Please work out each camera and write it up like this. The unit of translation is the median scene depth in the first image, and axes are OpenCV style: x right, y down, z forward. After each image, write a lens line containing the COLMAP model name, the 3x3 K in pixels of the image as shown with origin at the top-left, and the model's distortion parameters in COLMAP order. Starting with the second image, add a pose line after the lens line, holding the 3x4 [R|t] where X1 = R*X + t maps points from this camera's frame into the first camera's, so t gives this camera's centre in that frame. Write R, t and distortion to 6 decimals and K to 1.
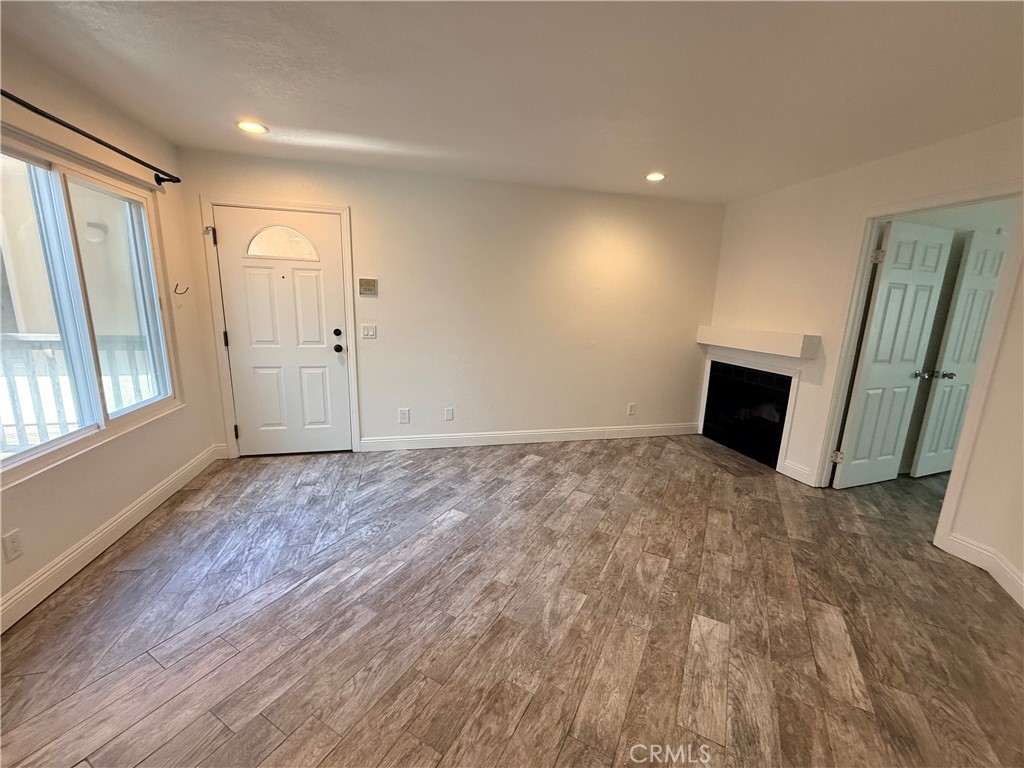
lens RADIAL K [[407.4, 0, 509.2], [0, 407.4, 384.3], [0, 0, 1]] dist [-0.001016, 0.000184]
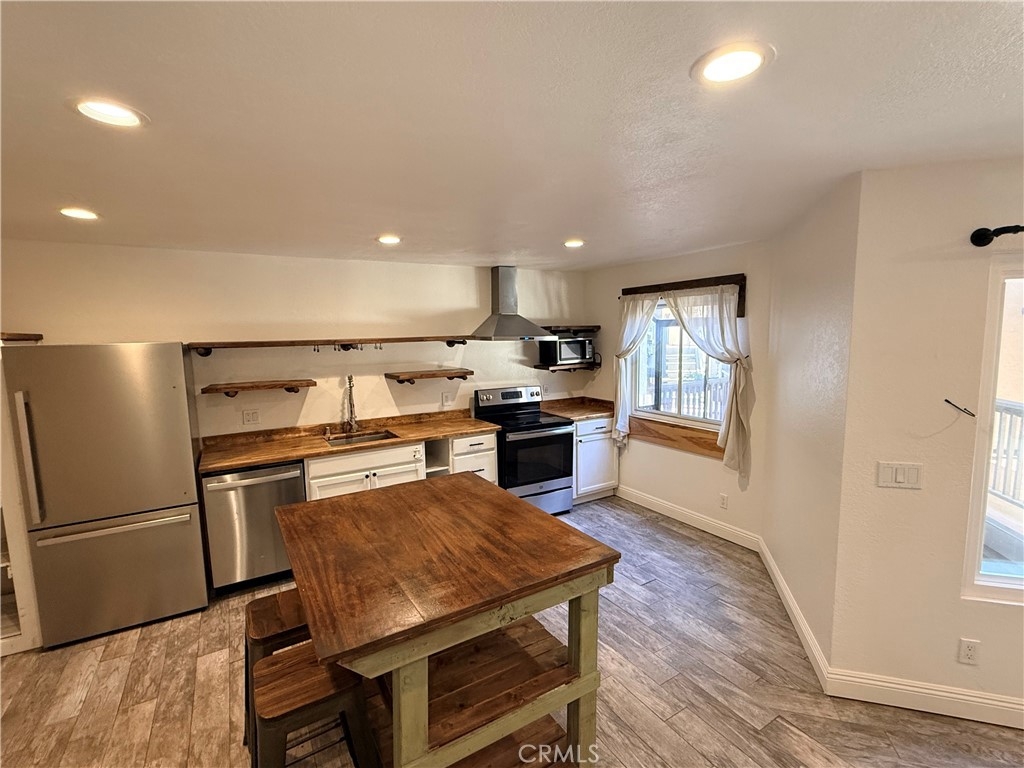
lens RADIAL K [[472.5, 0, 512.0], [0, 472.5, 384.0], [0, 0, 1]] dist [0.001173, -0.000338]
pose [[-0.504476, 0.068069, -0.860738, 0.315741], [-0.168107, 0.970067, 0.175242, -0.239602], [0.846903, 0.233101, -0.477933, 0.345357]]
